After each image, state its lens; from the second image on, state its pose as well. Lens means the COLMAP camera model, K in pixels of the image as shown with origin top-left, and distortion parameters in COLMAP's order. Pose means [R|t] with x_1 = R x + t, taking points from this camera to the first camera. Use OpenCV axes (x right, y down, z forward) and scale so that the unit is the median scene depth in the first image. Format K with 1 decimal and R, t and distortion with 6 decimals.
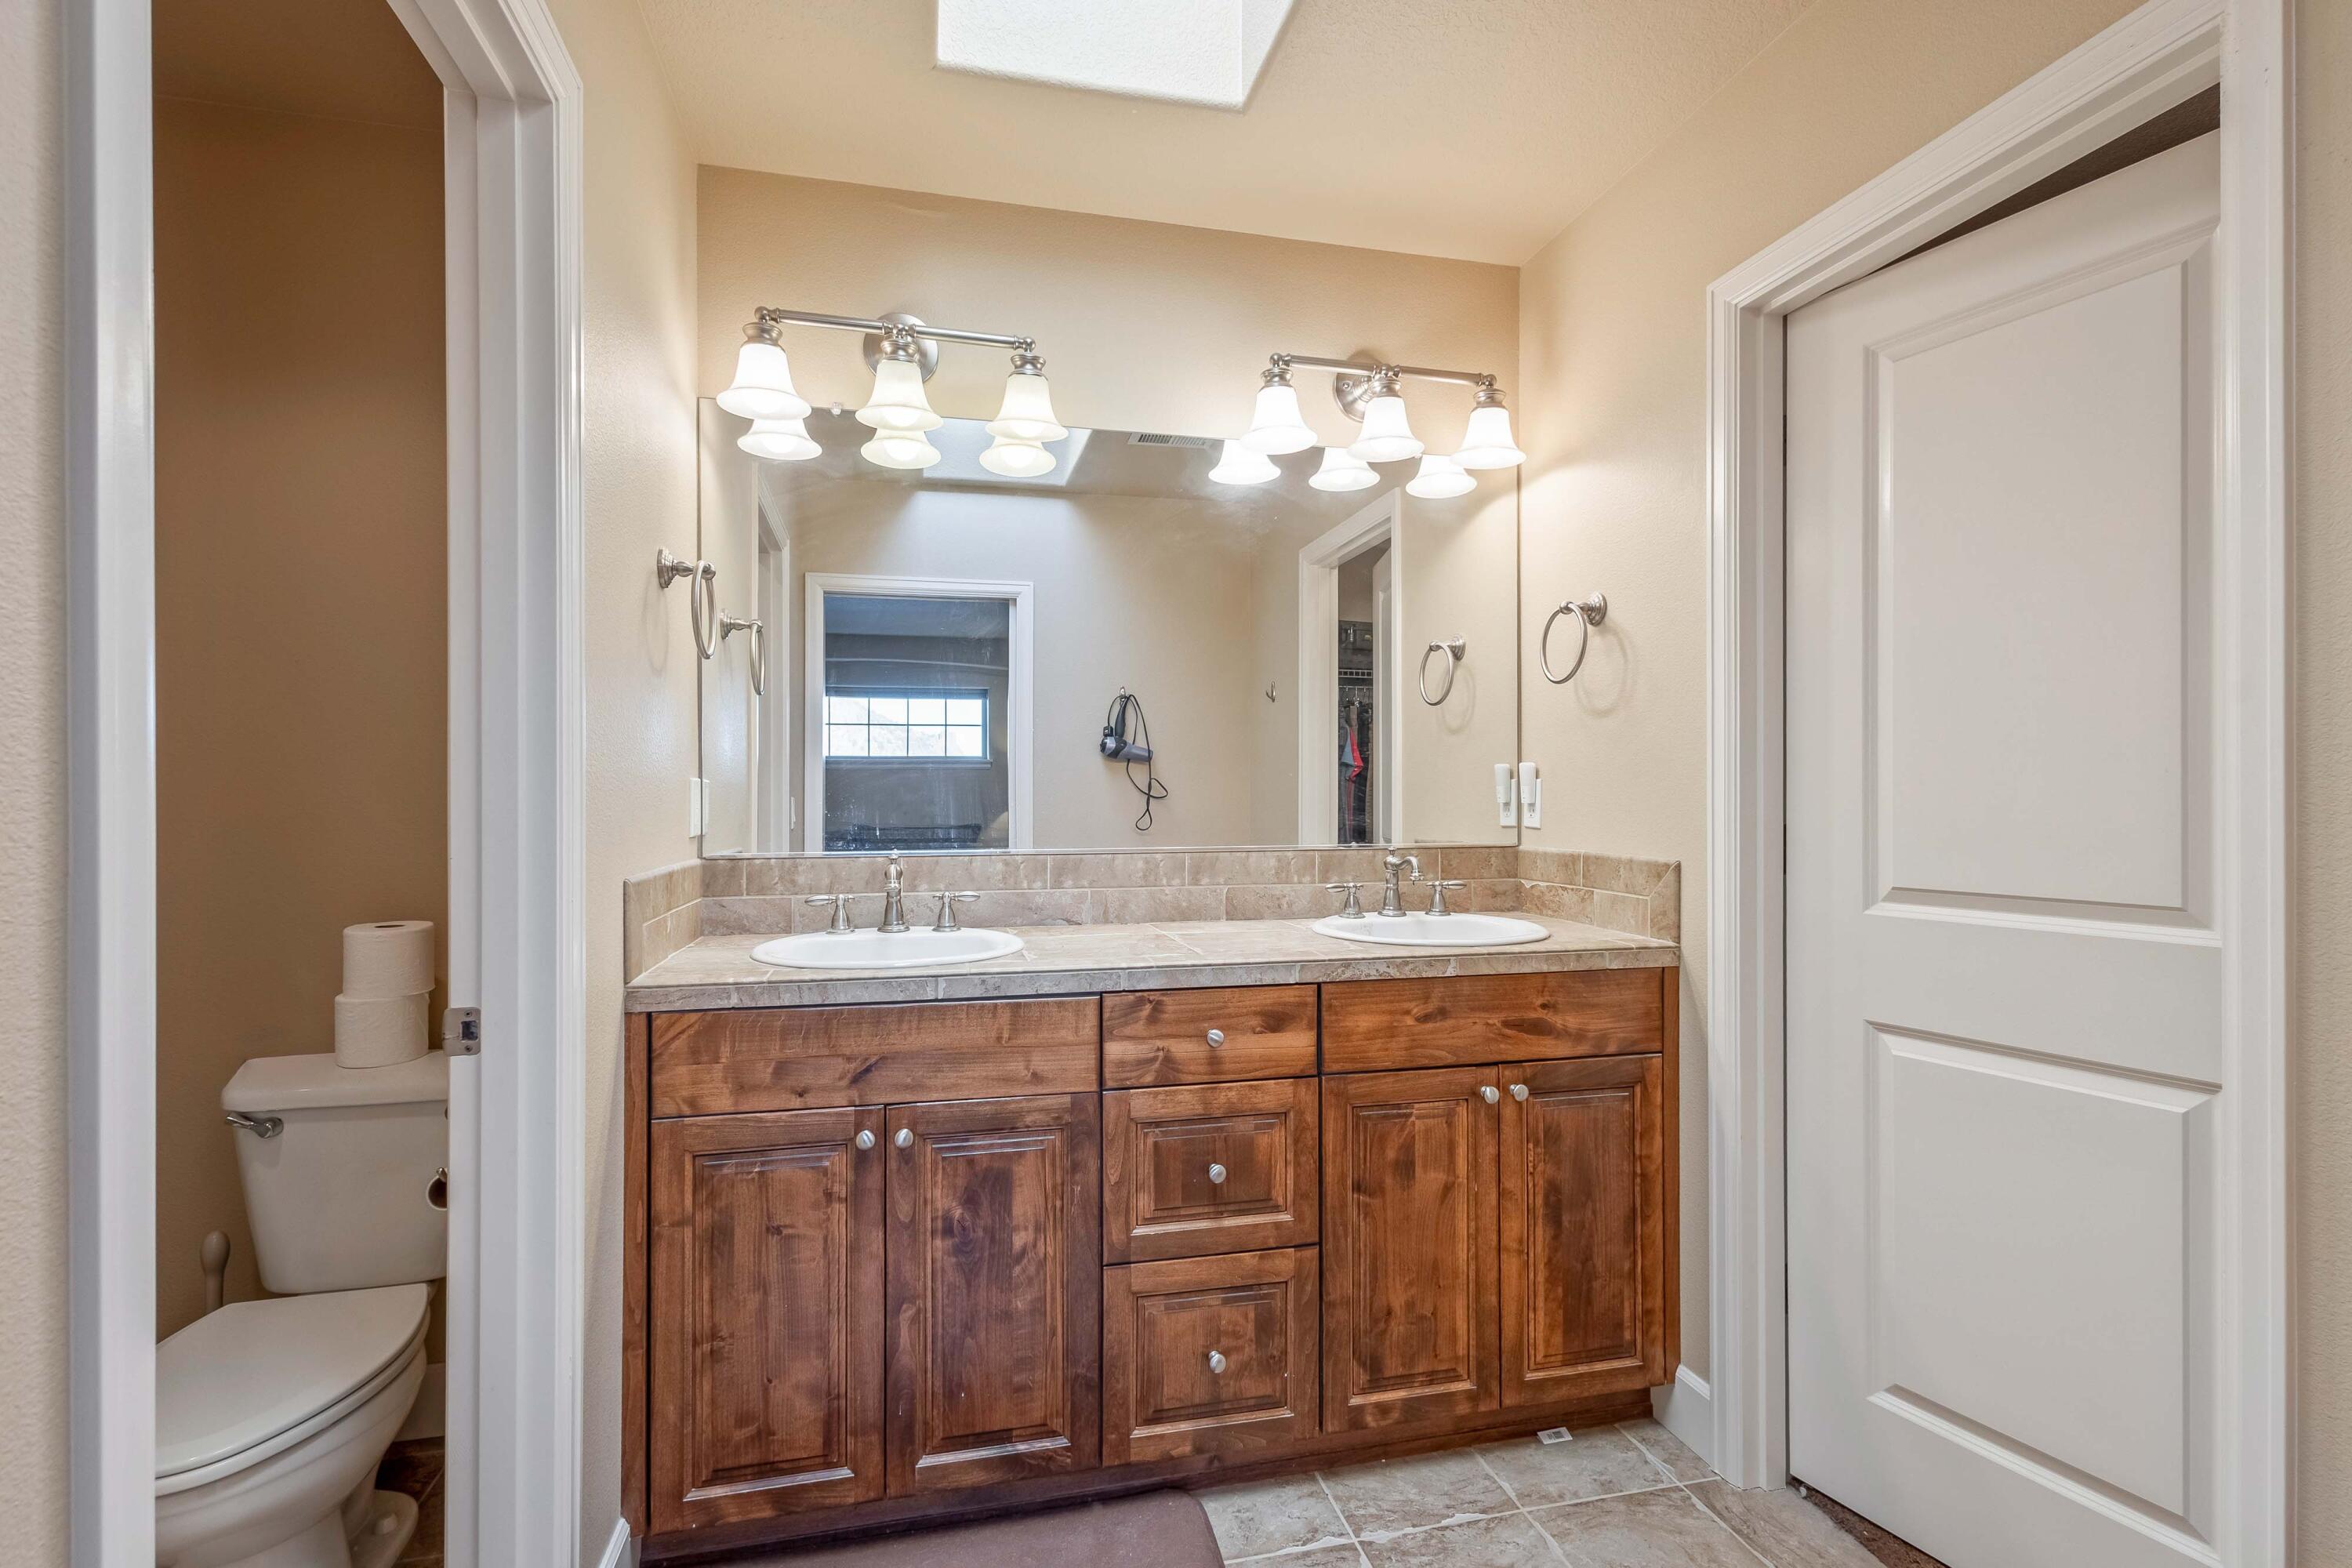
lens RADIAL K [[1081.1, 0, 1180.7], [0, 1081.1, 801.1], [0, 0, 1]] dist [0.021793, -0.000277]
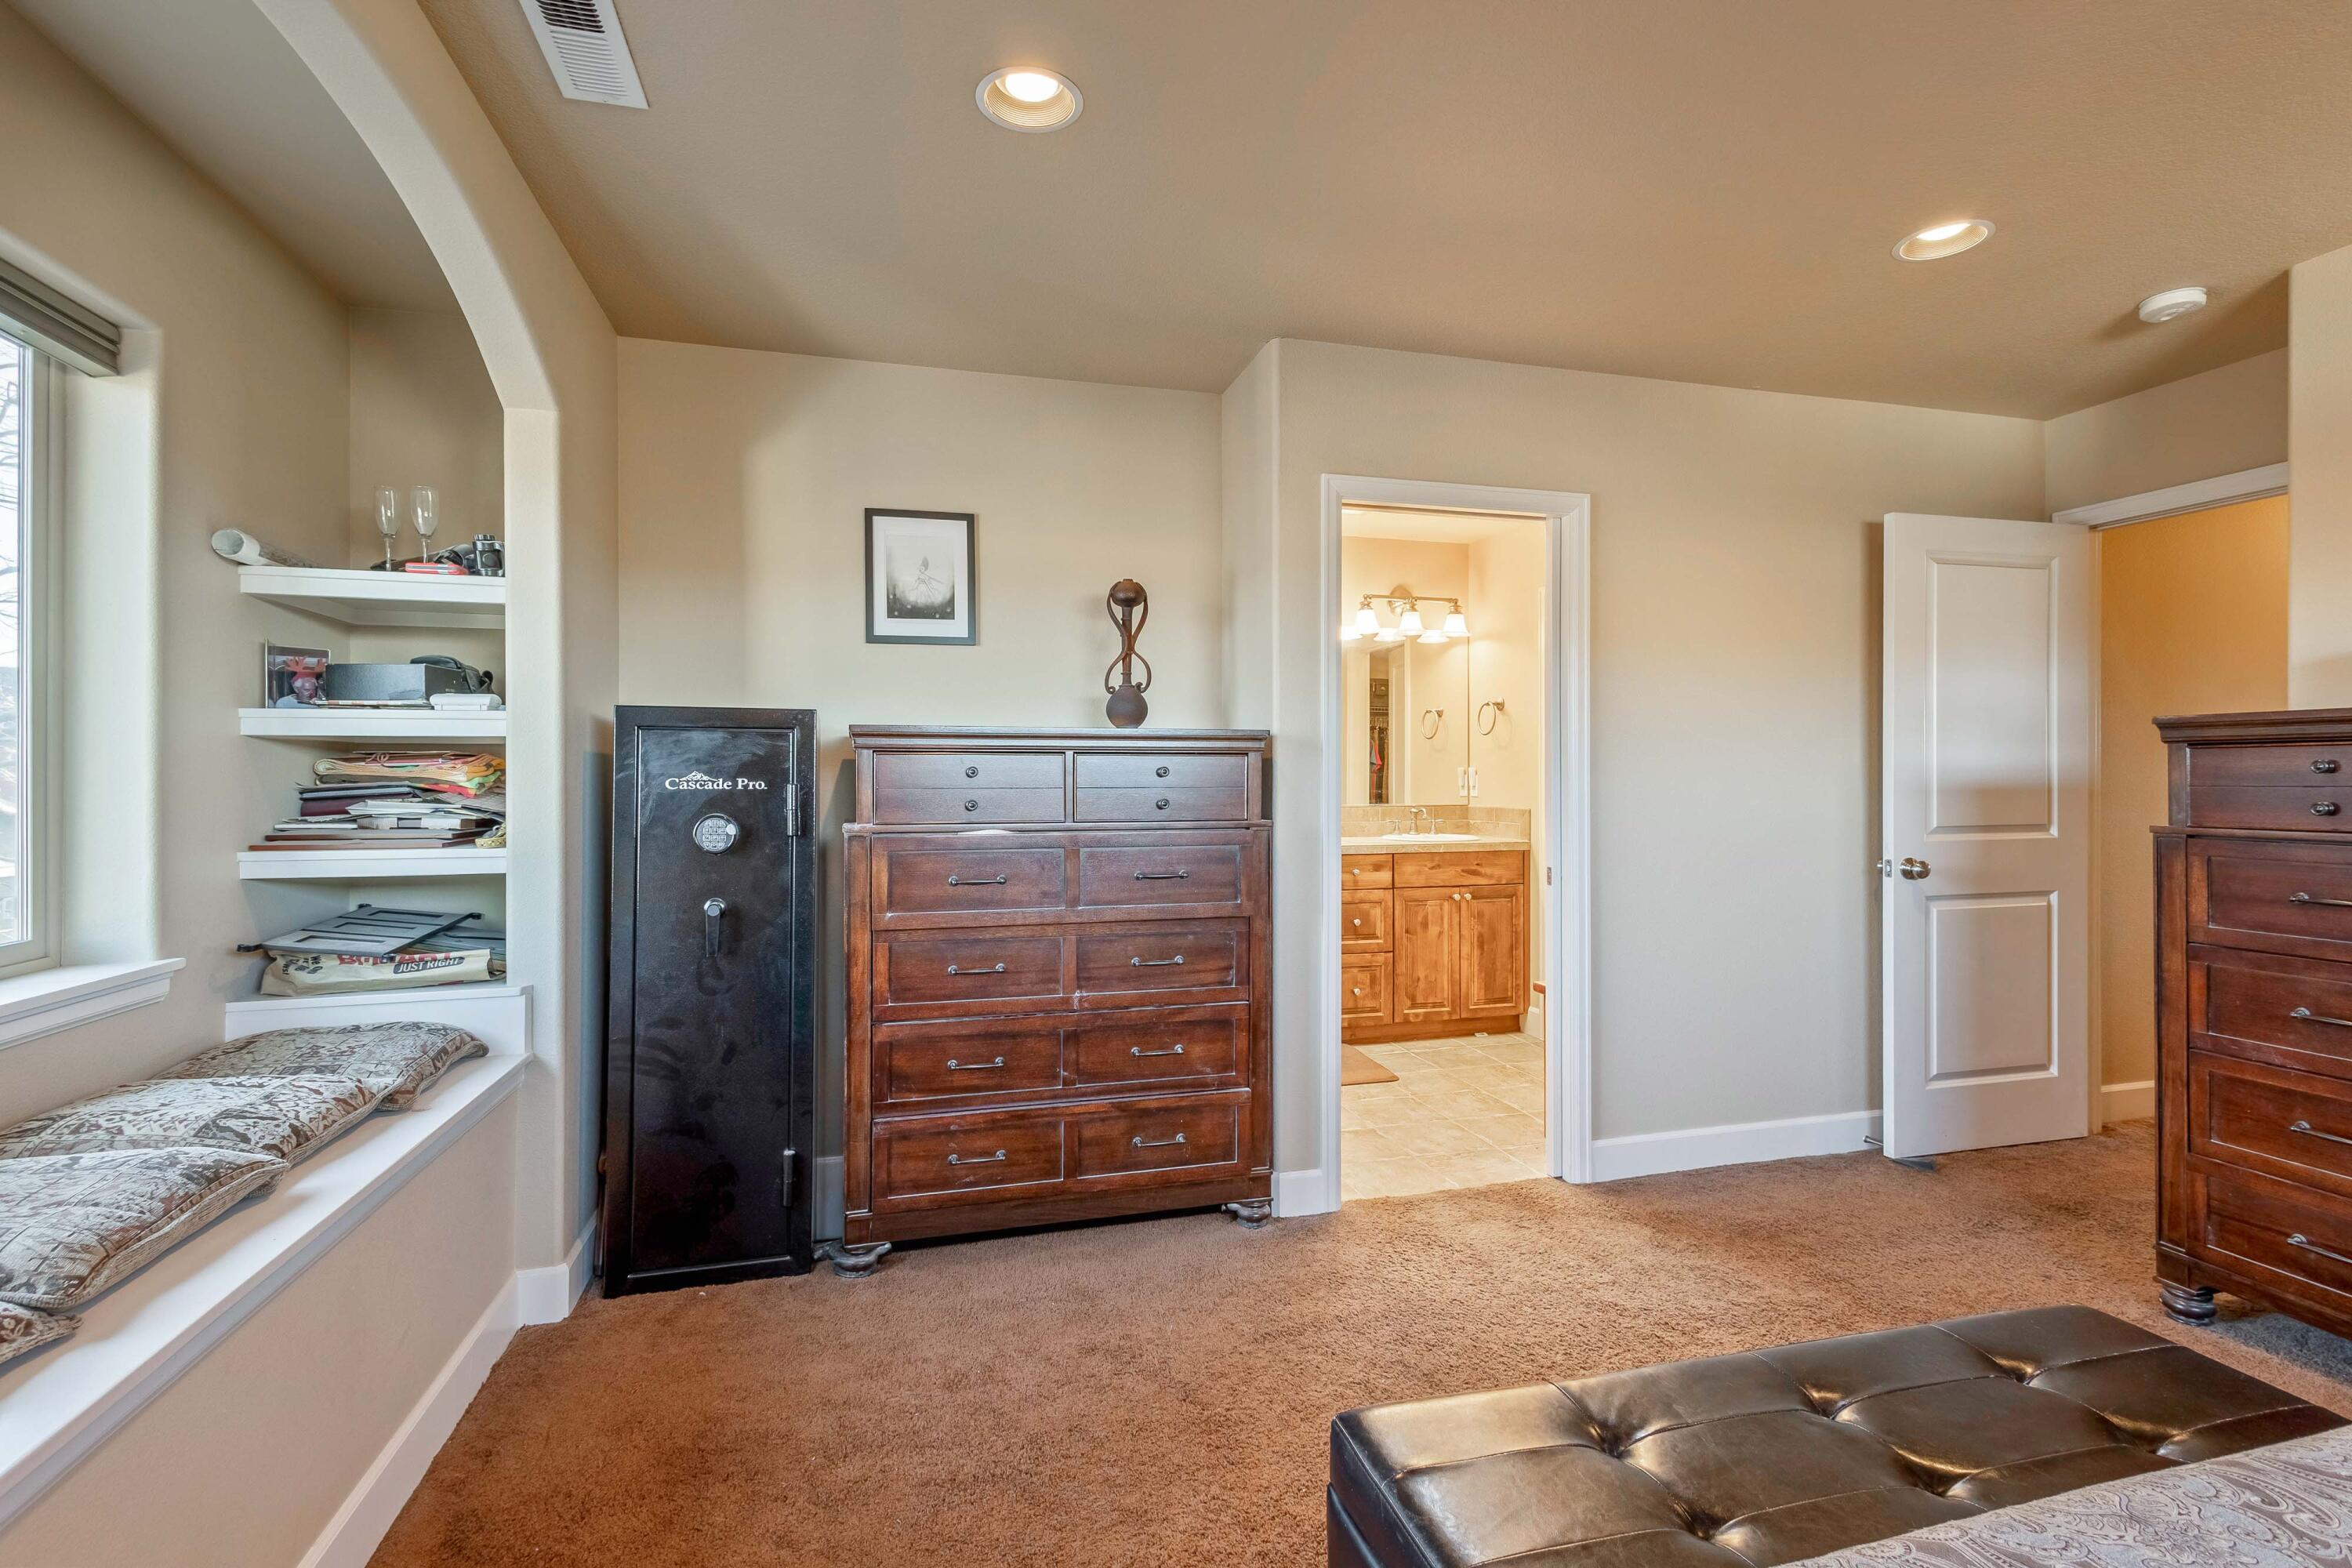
lens RADIAL K [[1081.1, 0, 1159.0], [0, 1081.1, 764.3], [0, 0, 1]] dist [0.021793, -0.000277]
pose [[0.999863, 0.000360, 0.016531, -0.457320], [-0.000260, 0.999982, -0.006066, -0.034503], [-0.016533, 0.006061, 0.999845, -1.539919]]
